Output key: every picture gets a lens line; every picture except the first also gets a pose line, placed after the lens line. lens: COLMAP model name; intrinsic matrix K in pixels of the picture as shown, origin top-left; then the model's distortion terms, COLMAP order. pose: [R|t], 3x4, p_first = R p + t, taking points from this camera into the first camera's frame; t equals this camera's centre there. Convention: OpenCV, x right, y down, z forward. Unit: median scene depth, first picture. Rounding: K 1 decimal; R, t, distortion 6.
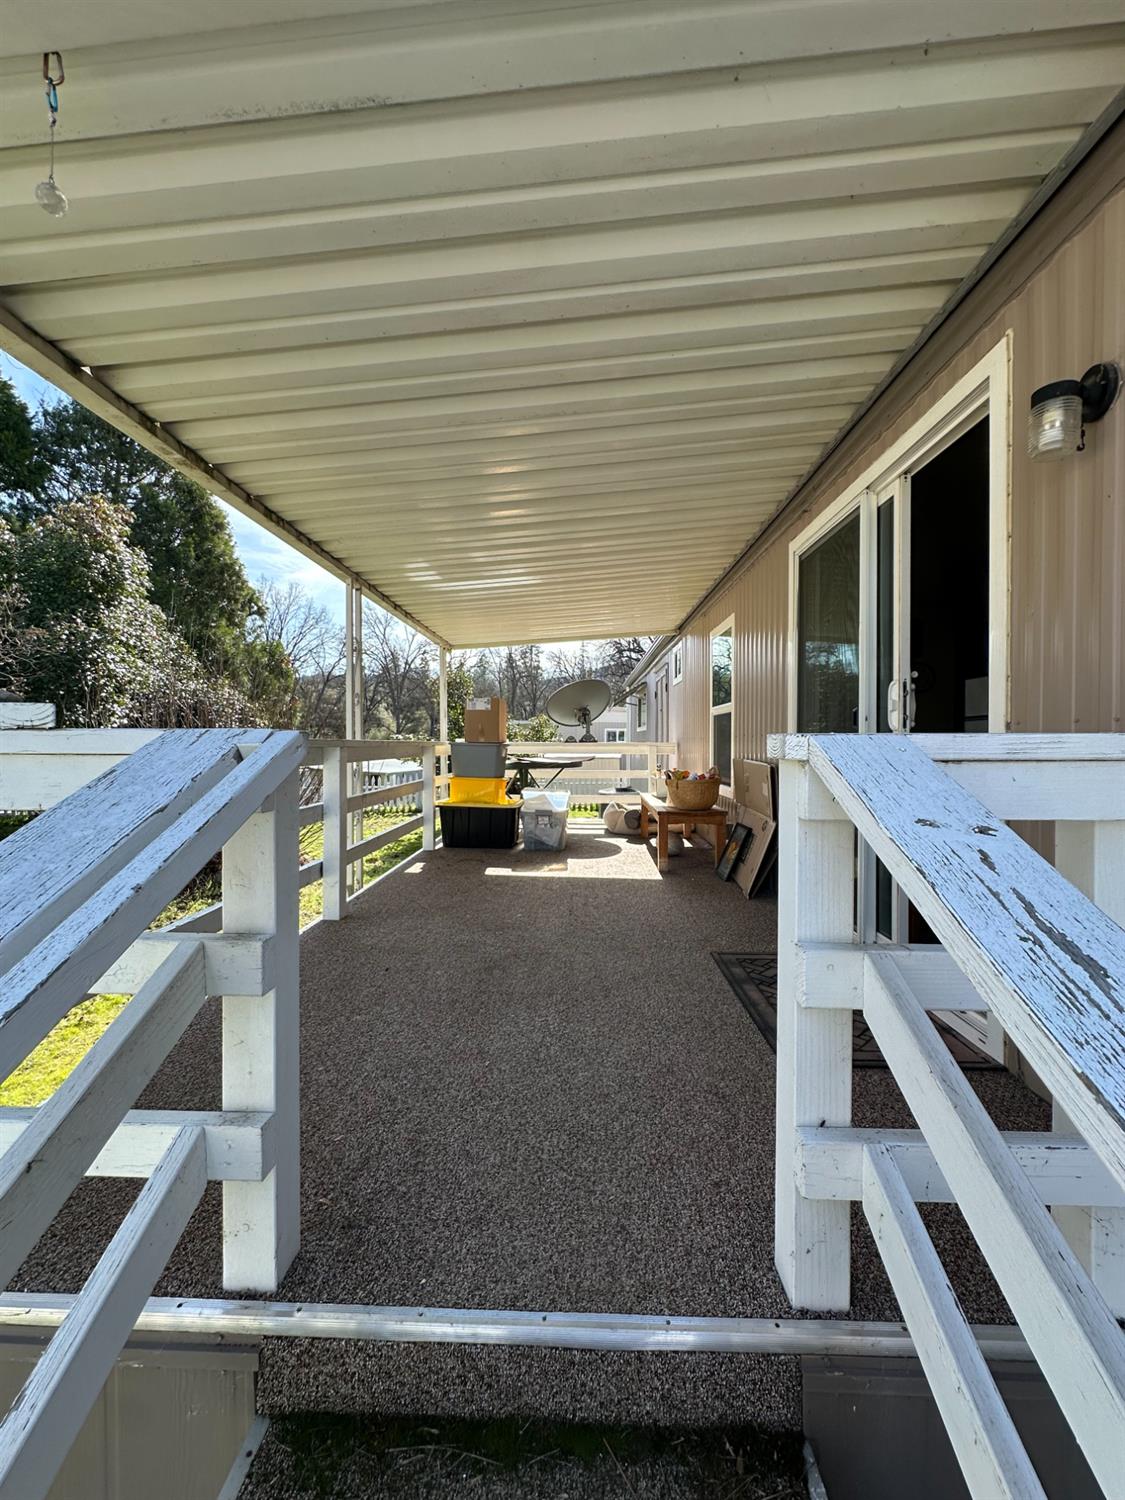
lens RADIAL K [[598.1, 0, 561.5], [0, 598.1, 747.3], [0, 0, 1]] dist [-0.001391, -0.000471]
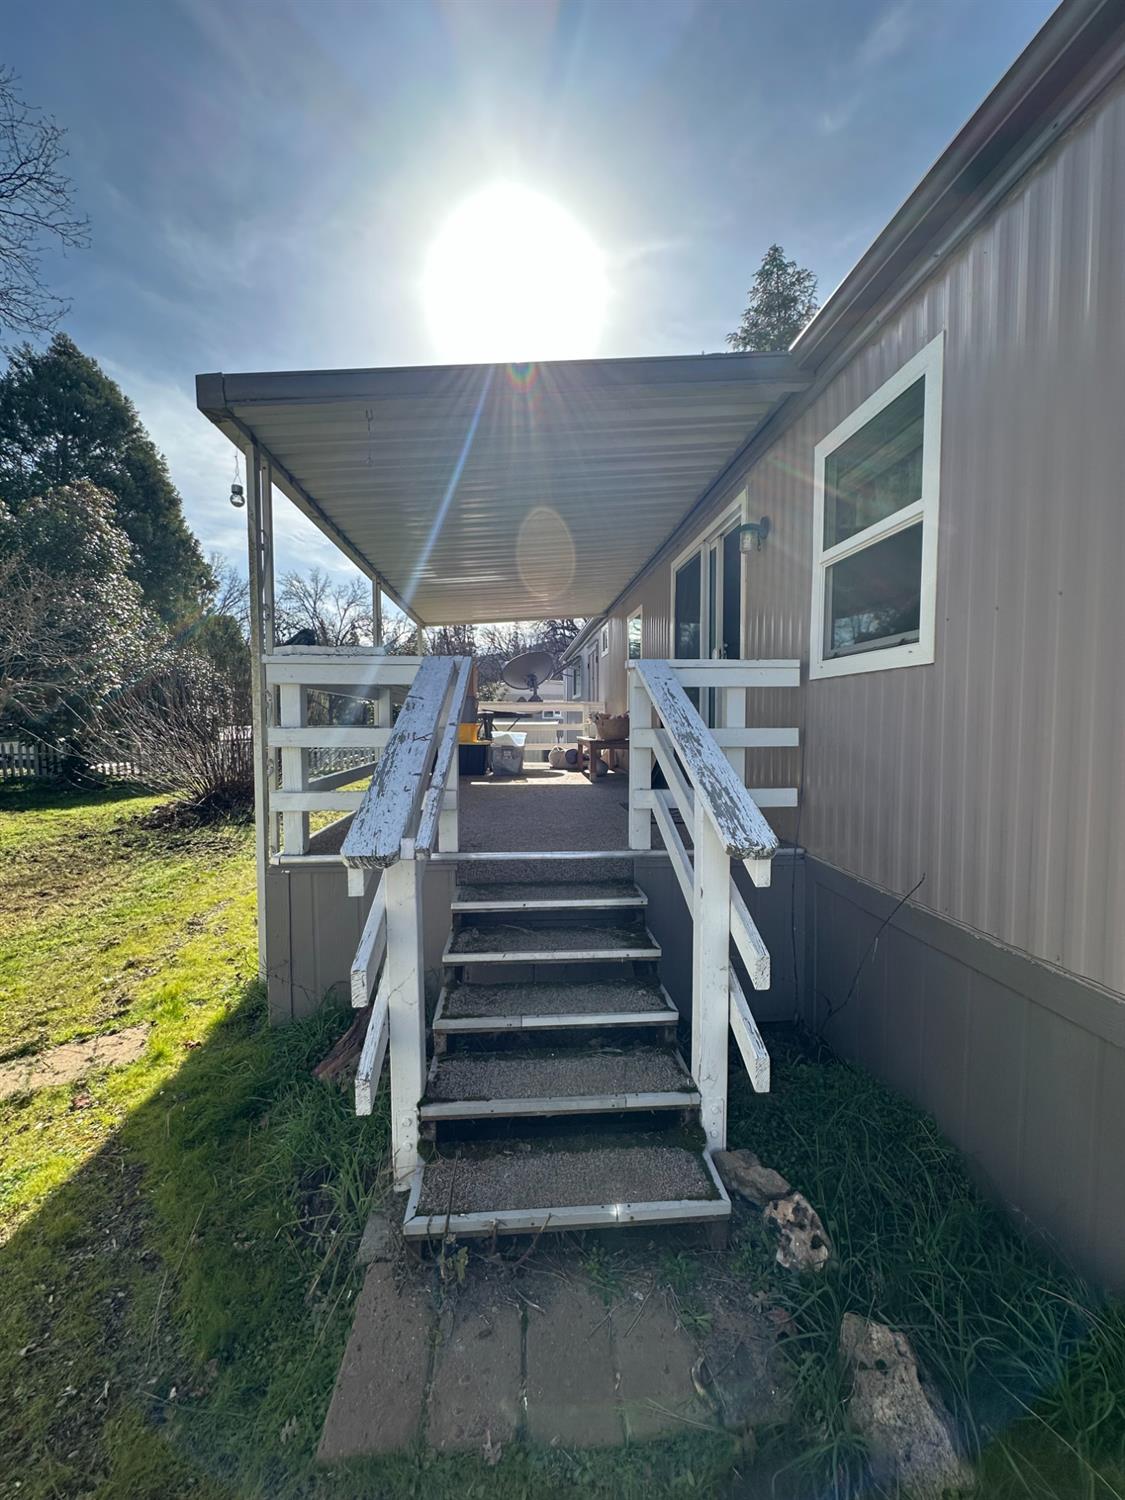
lens RADIAL K [[598.1, 0, 561.5], [0, 598.1, 749.6], [0, 0, 1]] dist [-0.001391, -0.000471]
pose [[0.993822, -0.008268, 0.110680, -0.041594], [0.003753, 0.999154, 0.040944, 0.041296], [-0.110925, -0.040276, 0.993012, -0.266741]]
